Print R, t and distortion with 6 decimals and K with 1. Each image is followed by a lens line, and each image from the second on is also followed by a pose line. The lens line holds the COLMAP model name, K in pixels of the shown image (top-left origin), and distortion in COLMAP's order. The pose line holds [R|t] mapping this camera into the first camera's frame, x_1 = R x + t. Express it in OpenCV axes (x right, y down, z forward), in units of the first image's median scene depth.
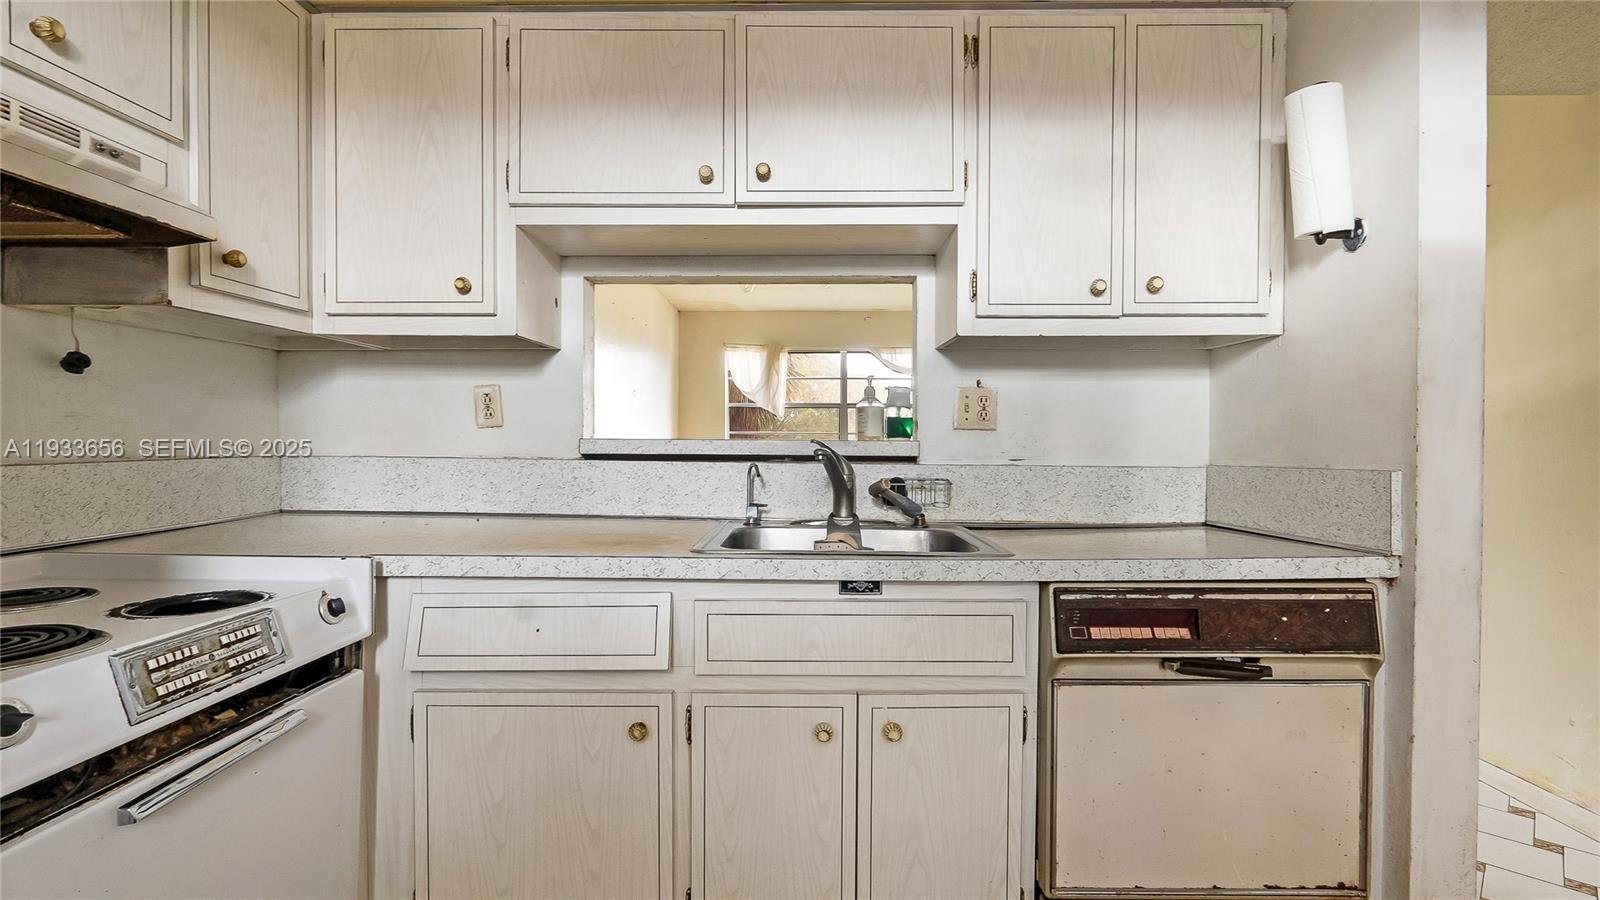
lens RADIAL K [[733.5, 0, 806.9], [0, 733.5, 447.7], [0, 0, 1]] dist [-0.005277, 0.000506]
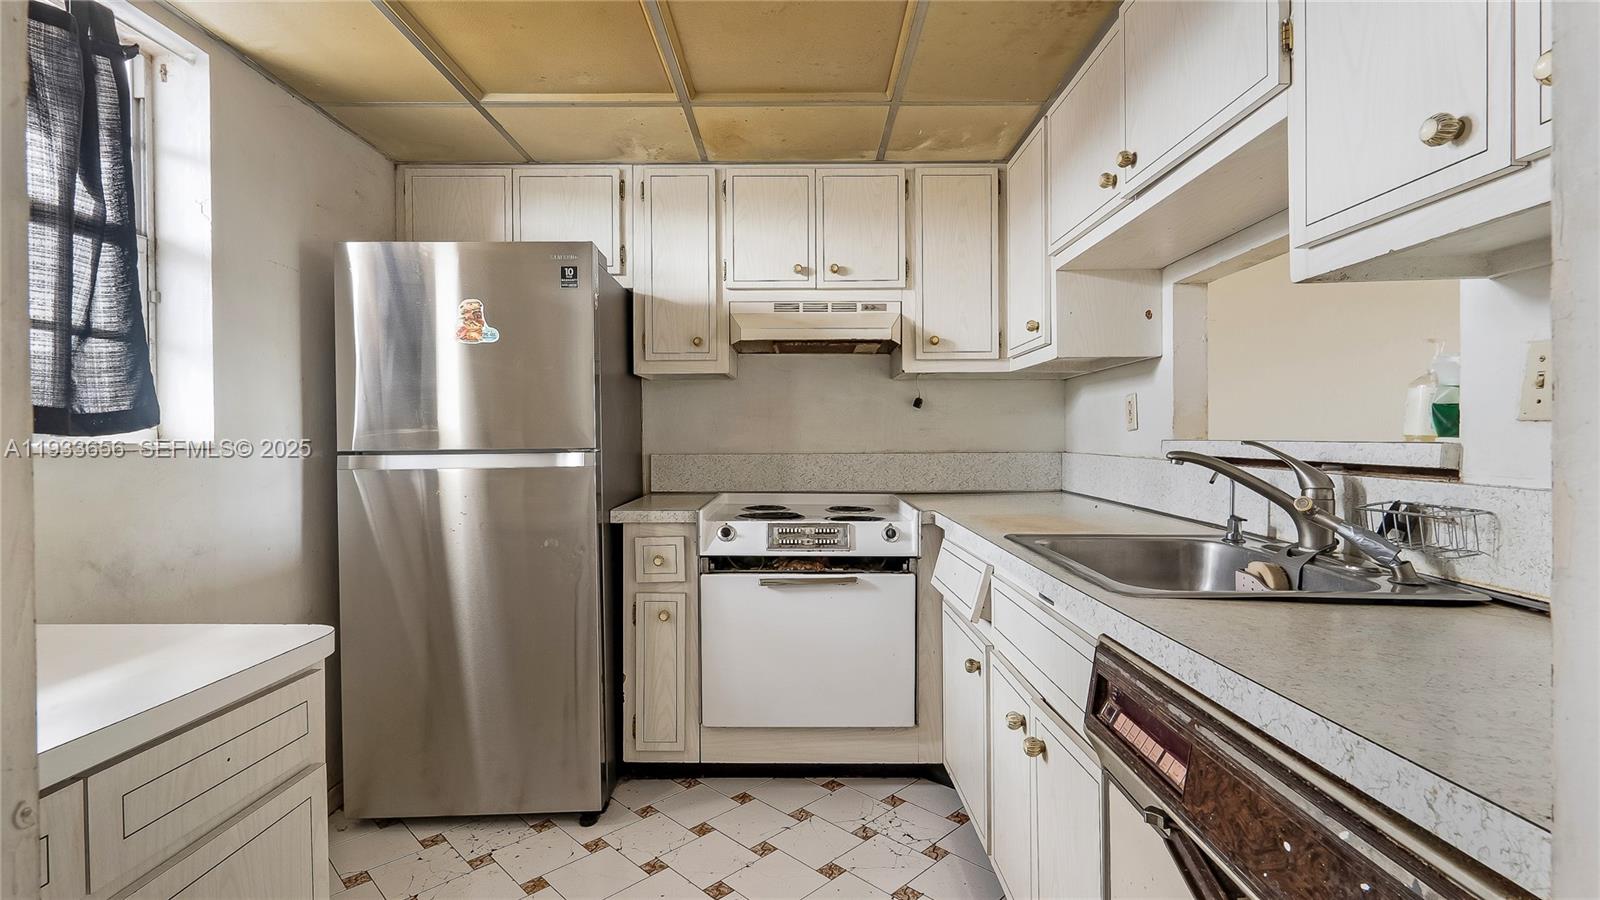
lens RADIAL K [[733.5, 0, 806.9], [0, 733.5, 447.7], [0, 0, 1]] dist [-0.005277, 0.000506]
pose [[0.016111, 0.008087, -0.999838, 1.070793], [-0.010479, 0.999914, 0.007919, -0.006086], [0.999815, 0.010350, 0.016194, 0.692499]]
